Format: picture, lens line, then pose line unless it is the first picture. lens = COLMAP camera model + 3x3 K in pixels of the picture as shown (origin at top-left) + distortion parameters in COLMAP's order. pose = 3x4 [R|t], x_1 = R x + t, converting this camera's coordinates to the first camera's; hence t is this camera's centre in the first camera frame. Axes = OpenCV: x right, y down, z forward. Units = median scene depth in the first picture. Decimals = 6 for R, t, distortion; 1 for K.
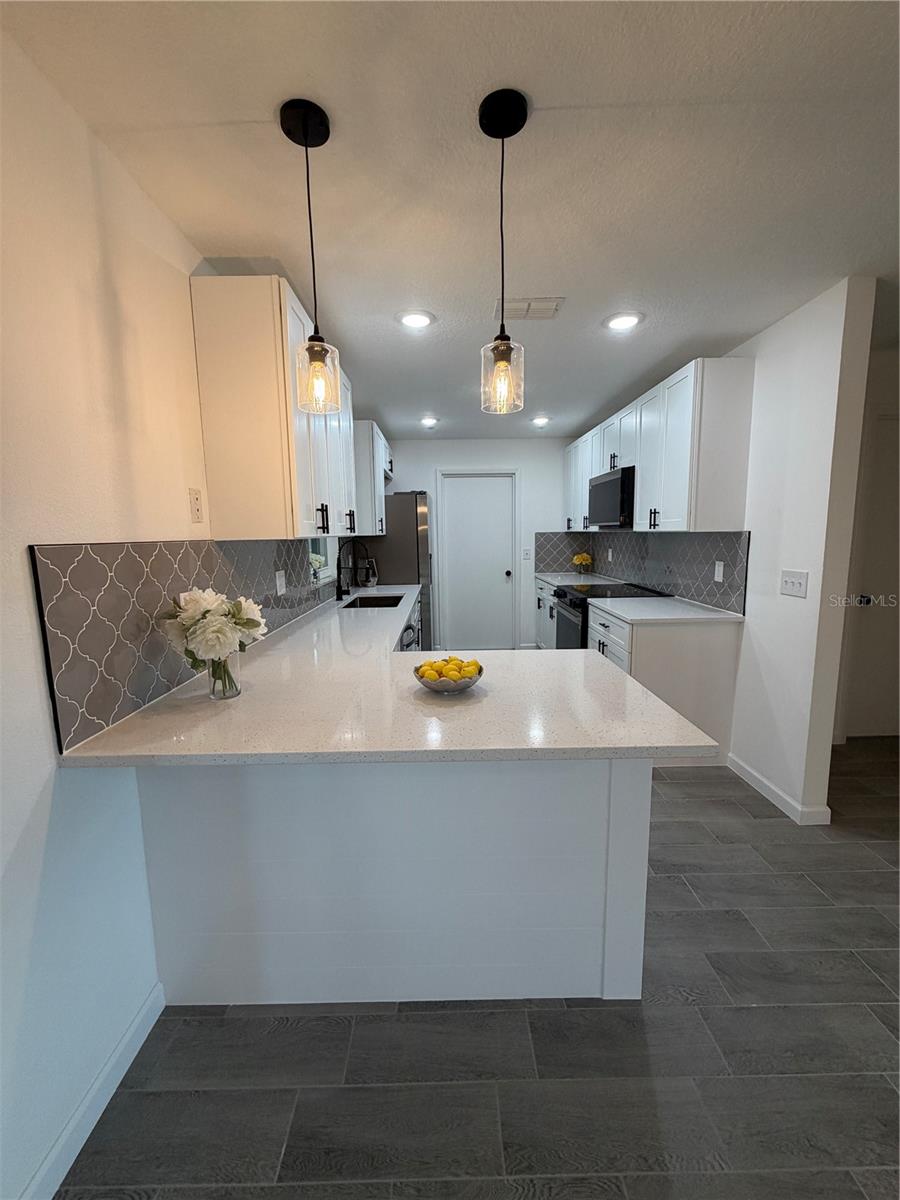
lens RADIAL K [[477.4, 0, 450.8], [0, 477.4, 597.1], [0, 0, 1]] dist [0.000177, -0.000098]
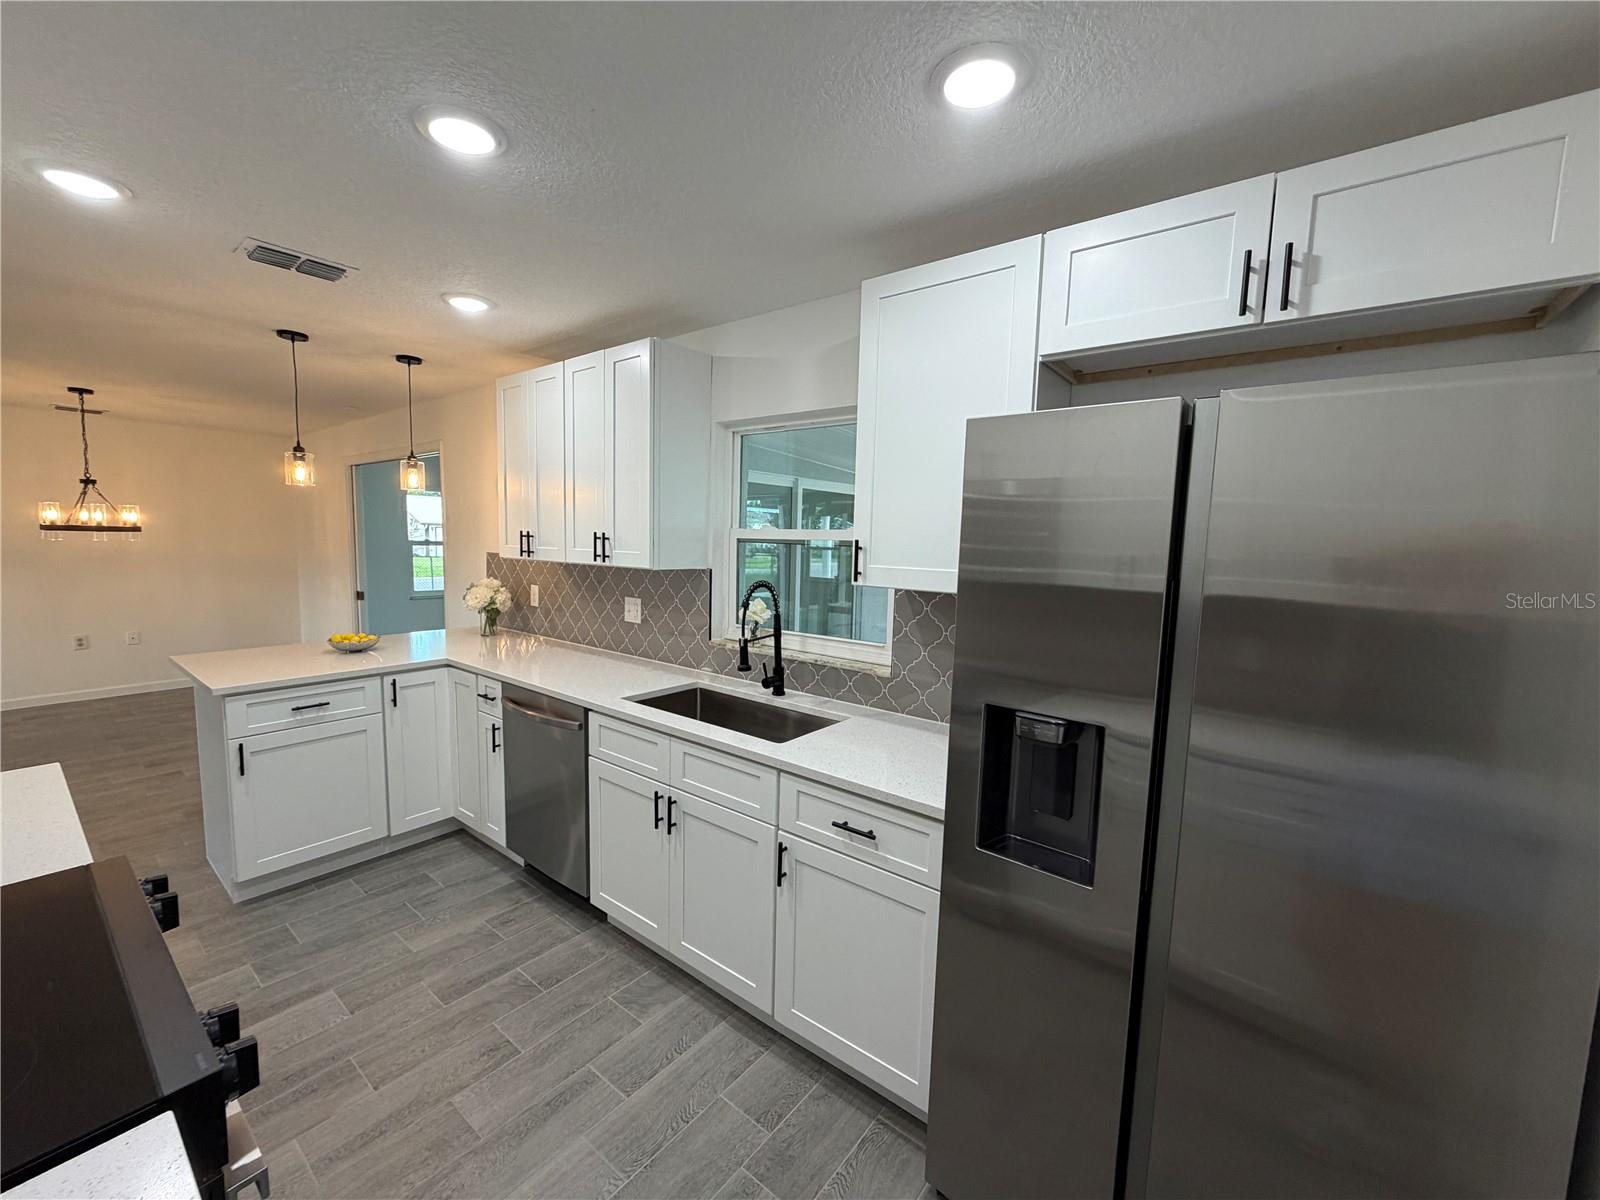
lens RADIAL K [[637.7, 0, 796.4], [0, 637.7, 600.0], [0, 0, 1]] dist [0.000394, -0.000364]
pose [[-0.628743, 0.074625, -0.774024, 0.280749], [-0.119997, 0.974151, 0.191393, -0.222014], [0.768299, 0.213218, -0.603536, 1.346905]]
